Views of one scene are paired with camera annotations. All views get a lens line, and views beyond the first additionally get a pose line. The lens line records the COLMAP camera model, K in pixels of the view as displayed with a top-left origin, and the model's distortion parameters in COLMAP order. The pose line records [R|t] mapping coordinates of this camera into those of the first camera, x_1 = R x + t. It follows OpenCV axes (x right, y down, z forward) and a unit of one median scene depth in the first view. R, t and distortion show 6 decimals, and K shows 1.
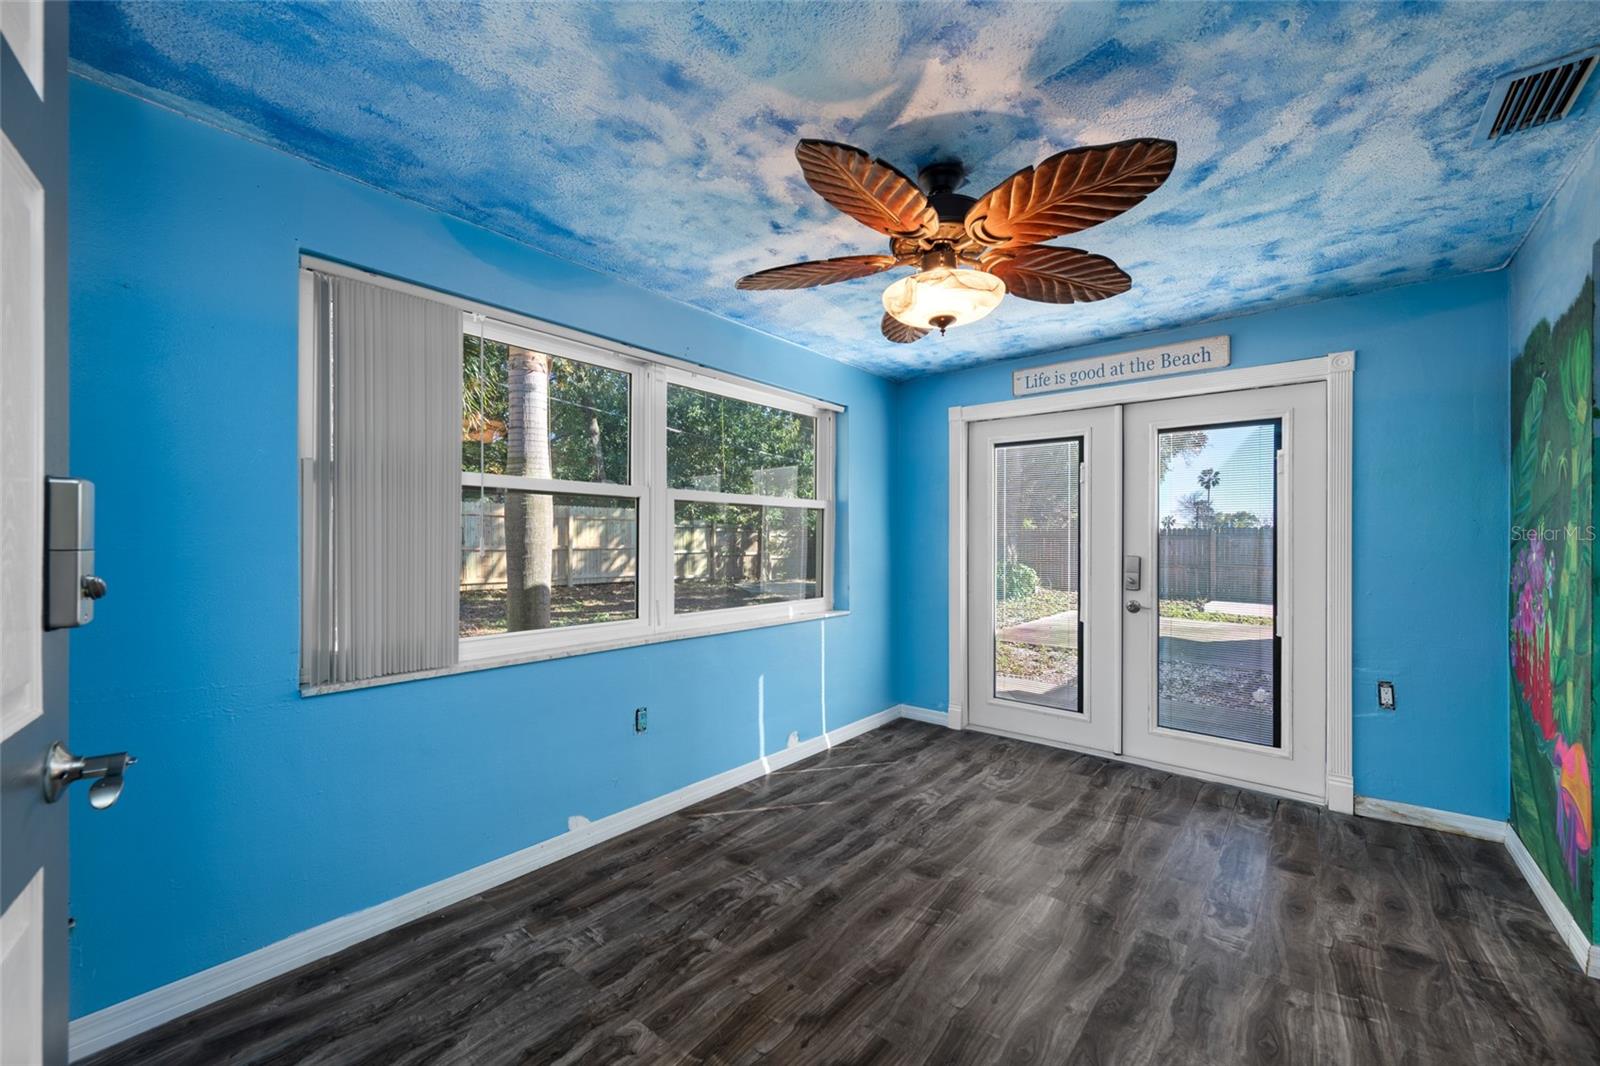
lens RADIAL K [[631.8, 0, 800.4], [0, 631.8, 534.0], [0, 0, 1]] dist [-0.000090, 0.000624]
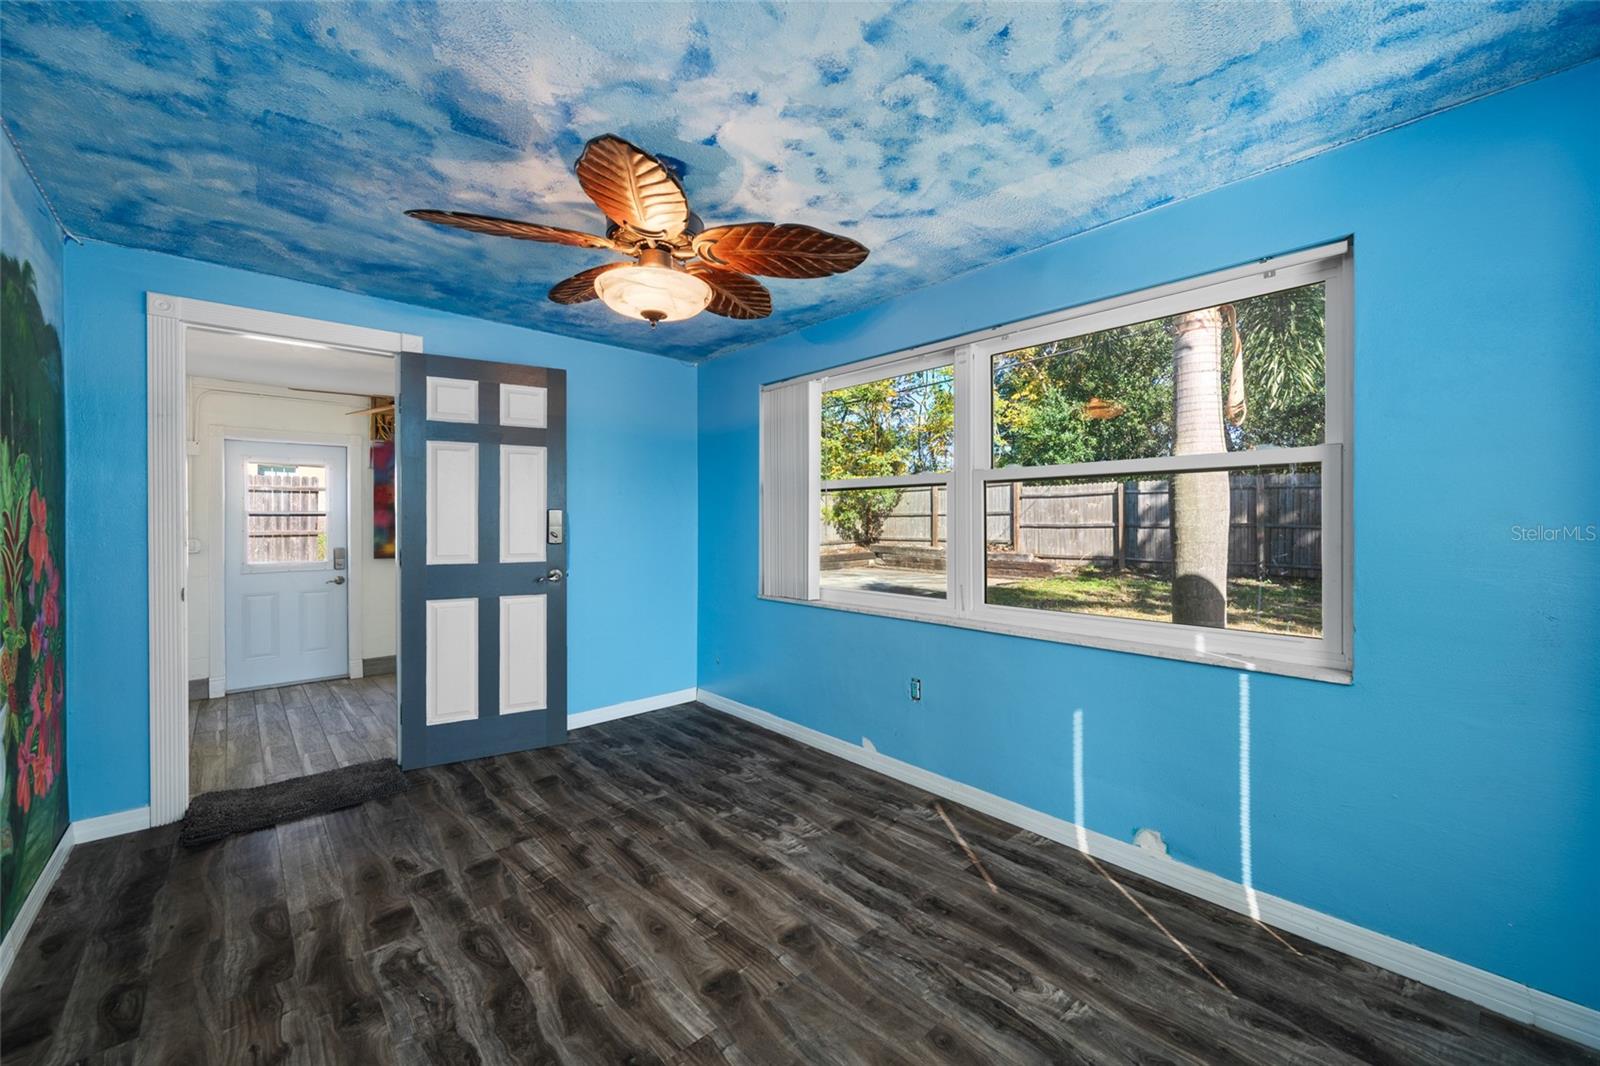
lens RADIAL K [[631.8, 0, 803.0], [0, 631.8, 523.4], [0, 0, 1]] dist [-0.000090, 0.000624]
pose [[-0.141656, -0.000189, -0.989916, 0.957864], [0.008059, 0.999967, -0.001344, 0.009429], [0.989883, -0.008168, -0.141650, 1.084391]]
